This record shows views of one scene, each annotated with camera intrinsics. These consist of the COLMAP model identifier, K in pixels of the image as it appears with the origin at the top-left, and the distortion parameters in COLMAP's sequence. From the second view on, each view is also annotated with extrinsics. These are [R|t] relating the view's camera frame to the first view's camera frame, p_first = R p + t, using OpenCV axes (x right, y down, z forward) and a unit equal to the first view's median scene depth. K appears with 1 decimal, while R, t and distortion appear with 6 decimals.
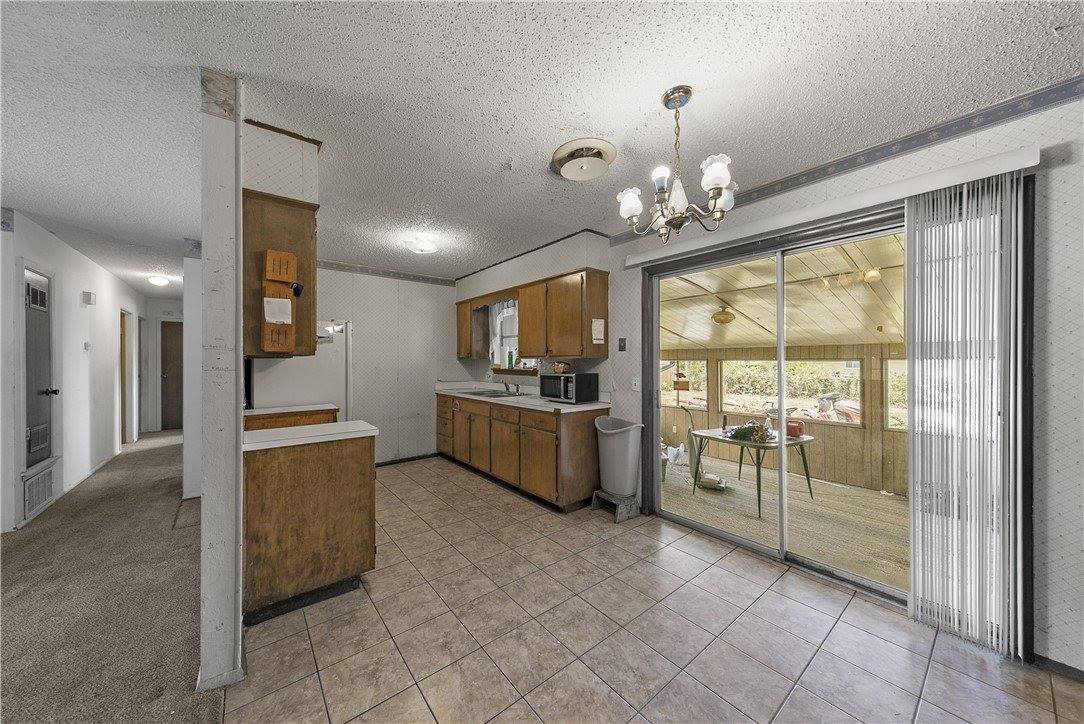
lens RADIAL K [[351.2, 0, 535.9], [0, 351.2, 362.7], [0, 0, 1]] dist [0.007700, 0.000145]
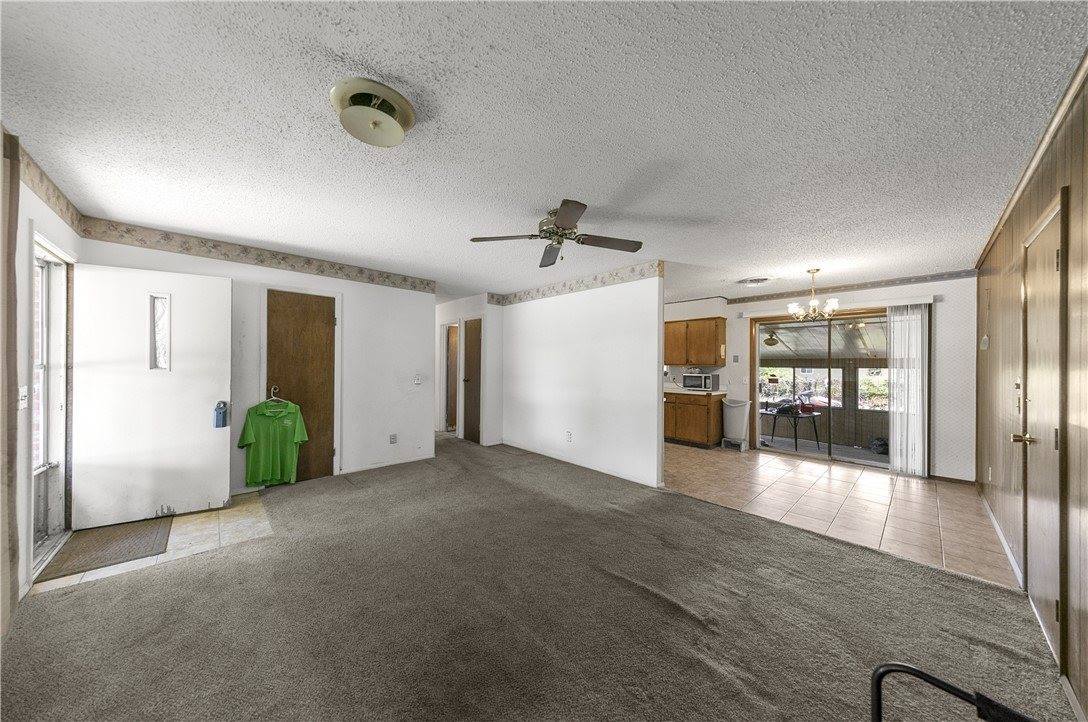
lens RADIAL K [[352.5, 0, 534.4], [0, 352.5, 363.5], [0, 0, 1]] dist [0.007700, 0.000145]
pose [[0.996249, 0.010079, 0.085939, -0.961026], [-0.009766, 0.999944, -0.004057, -0.009679], [-0.085975, 0.003203, 0.996292, -0.747507]]
